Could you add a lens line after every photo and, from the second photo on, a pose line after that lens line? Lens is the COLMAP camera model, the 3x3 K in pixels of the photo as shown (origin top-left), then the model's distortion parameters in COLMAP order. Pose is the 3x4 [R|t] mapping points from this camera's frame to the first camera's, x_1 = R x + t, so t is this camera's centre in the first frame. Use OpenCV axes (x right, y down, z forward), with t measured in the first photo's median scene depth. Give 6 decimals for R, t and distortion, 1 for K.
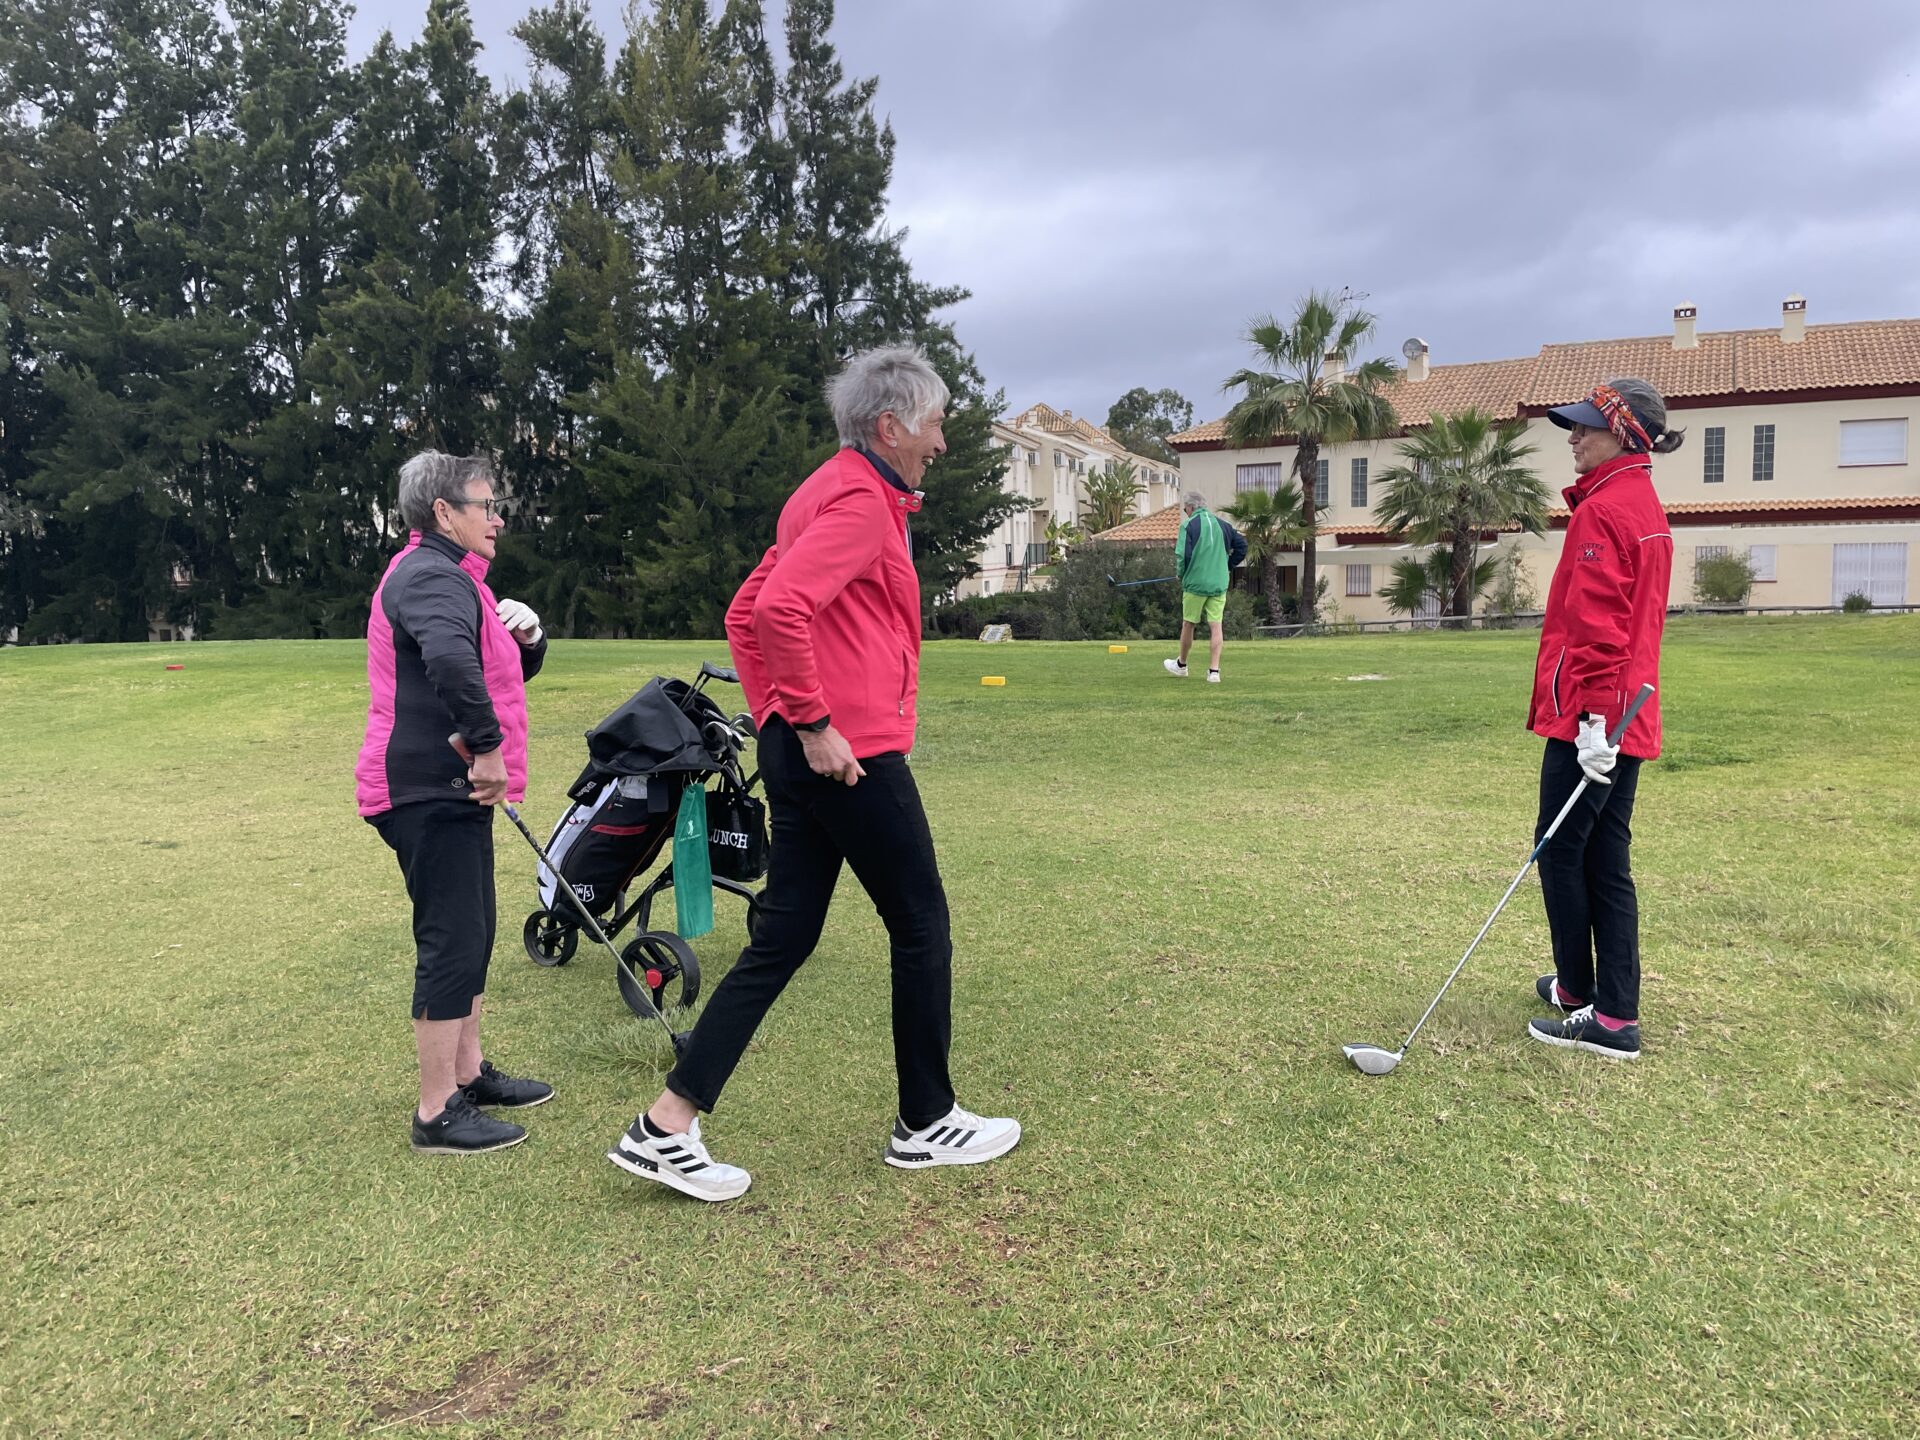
lens RADIAL K [[1438.5, 0, 966.6], [0, 1438.5, 712.1], [0, 0, 1]] dist [0.070022, -0.094508]
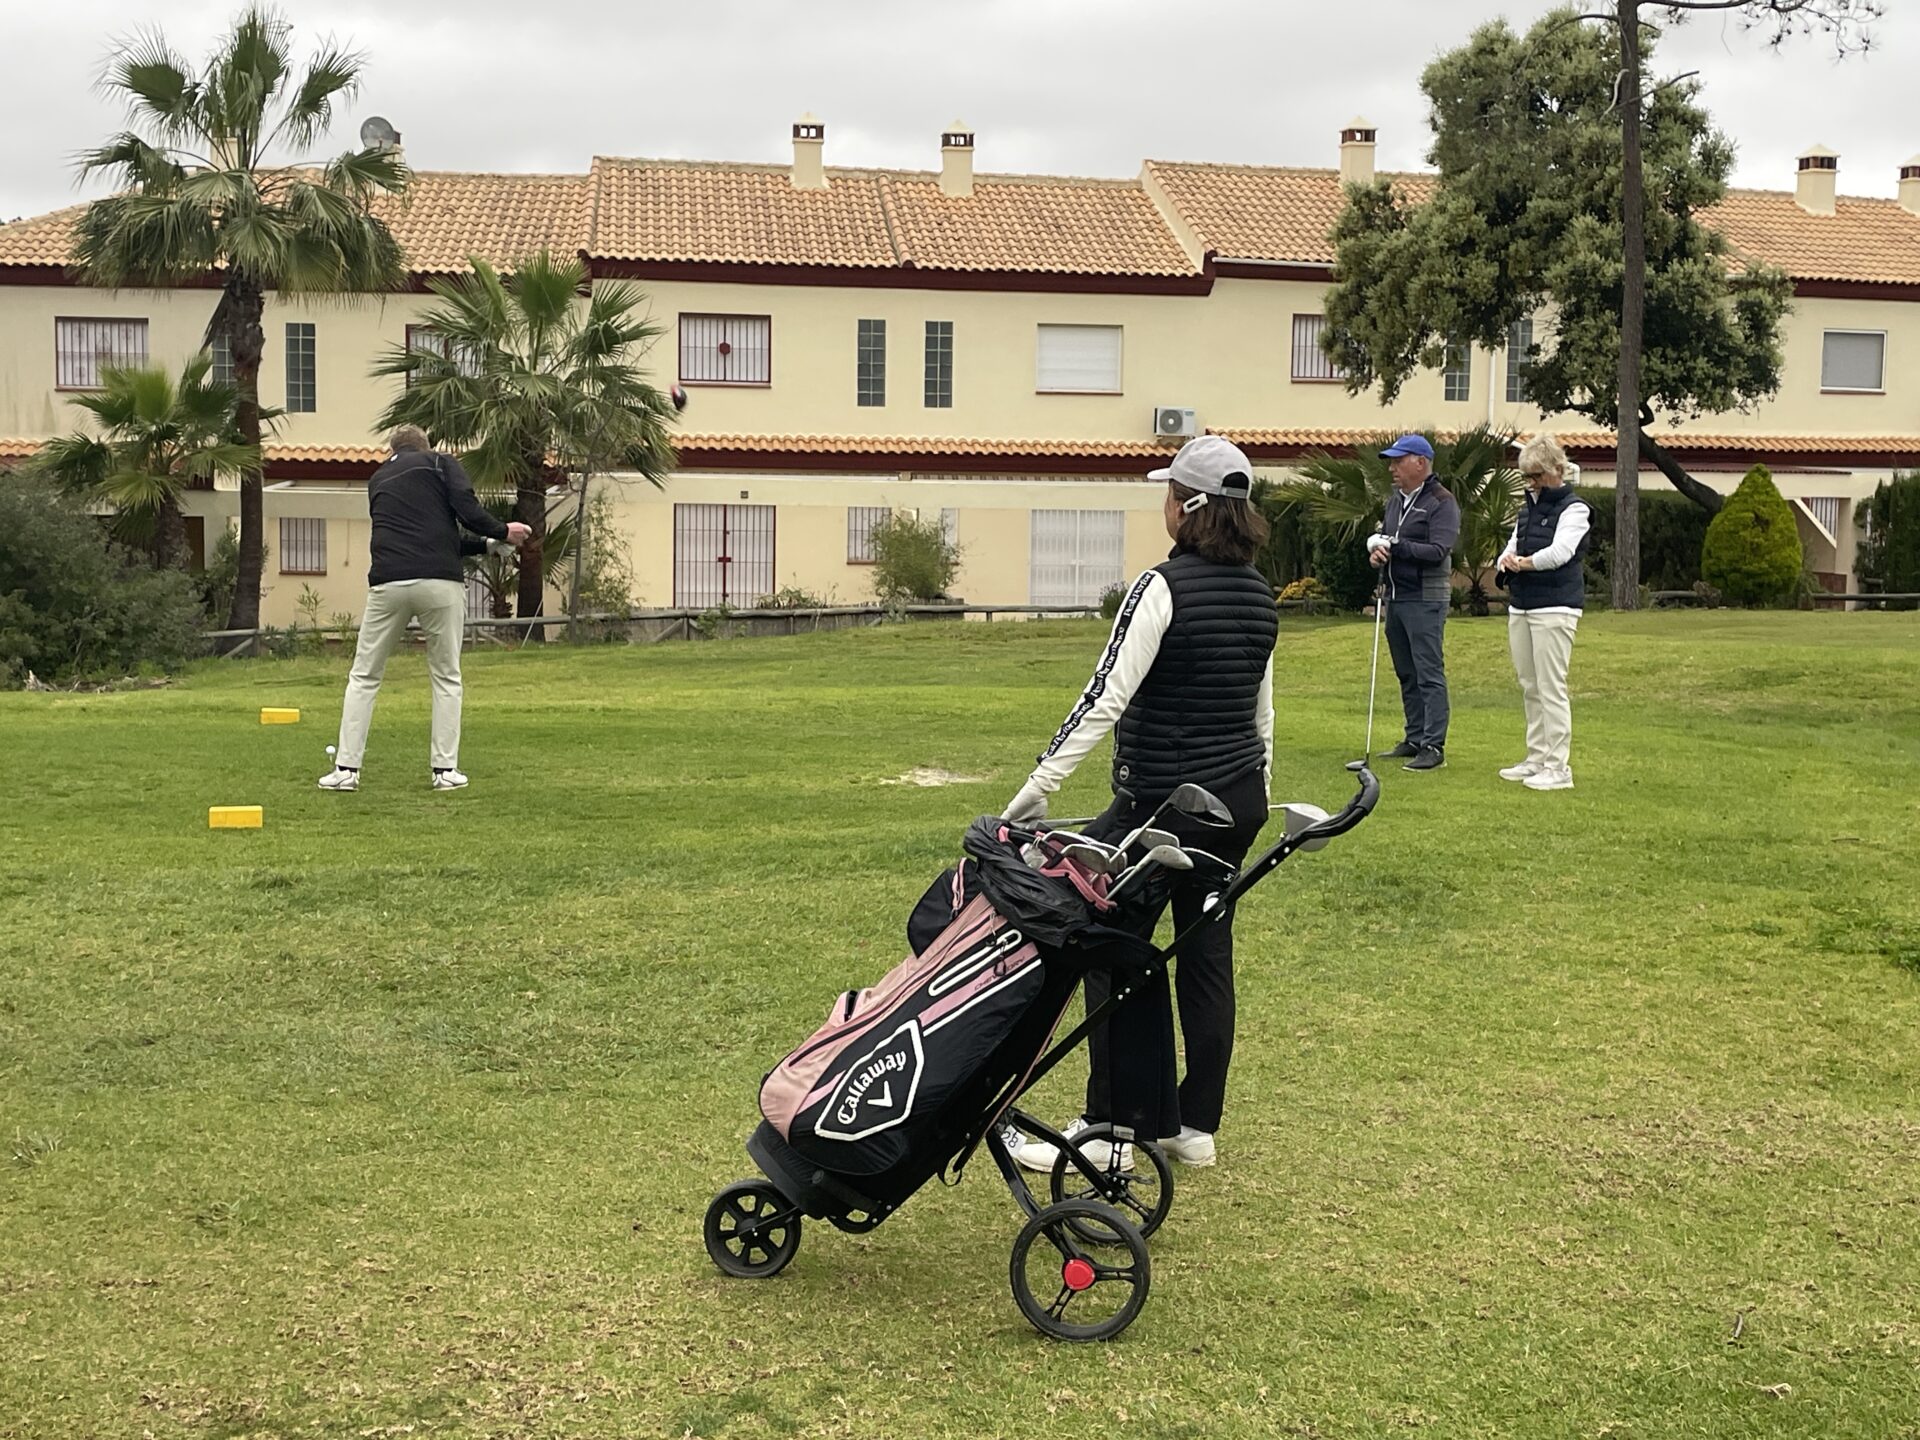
lens RADIAL K [[2485.1, 0, 963.1], [0, 2485.1, 726.7], [0, 0, 1]] dist [0.058875, 0.000000]
pose [[0.814888, -0.022298, 0.579189, -0.079075], [0.029679, 0.999554, -0.003275, -0.013154], [-0.578858, 0.019858, 0.815187, 0.094048]]
